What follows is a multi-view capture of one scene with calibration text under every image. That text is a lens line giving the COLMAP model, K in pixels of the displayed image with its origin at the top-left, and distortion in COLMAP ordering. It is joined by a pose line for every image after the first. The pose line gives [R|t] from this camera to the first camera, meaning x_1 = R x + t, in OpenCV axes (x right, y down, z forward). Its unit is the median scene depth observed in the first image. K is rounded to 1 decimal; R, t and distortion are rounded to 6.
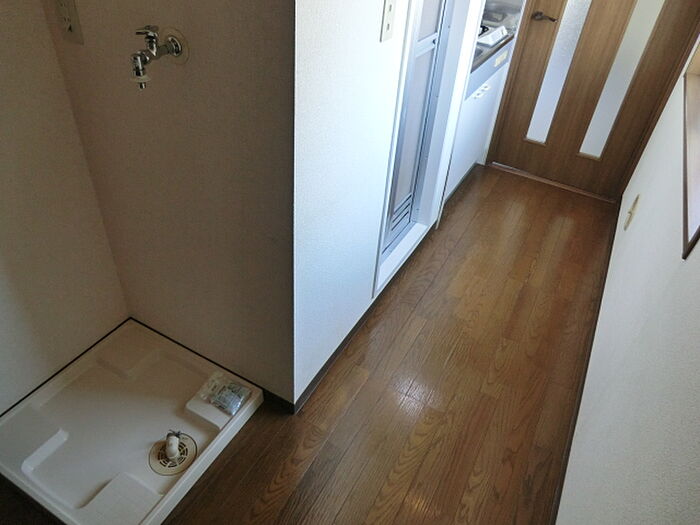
lens RADIAL K [[497.7, 0, 350.0], [0, 497.7, 262.5], [0, 0, 1]] dist [-0.058808, 0.051143]
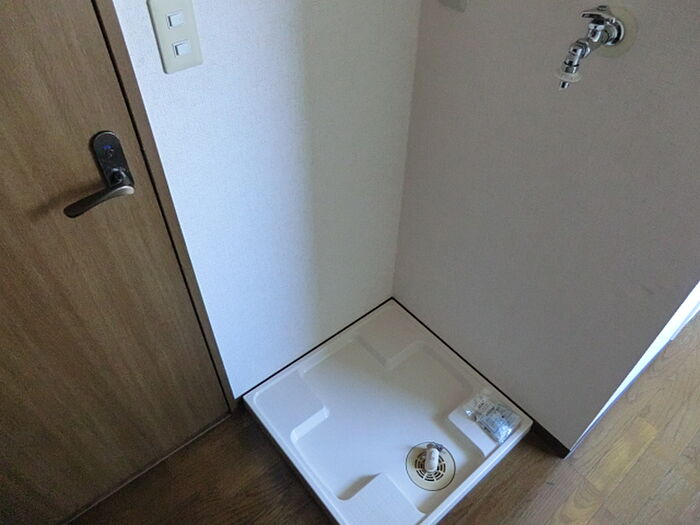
lens RADIAL K [[497.7, 0, 350.0], [0, 497.7, 262.5], [0, 0, 1]] dist [-0.058808, 0.051143]
pose [[0.927593, 0.218293, -0.303182, -0.290740], [-0.180793, 0.972467, 0.147042, -0.093202], [0.326933, -0.081582, 0.941520, 0.094460]]
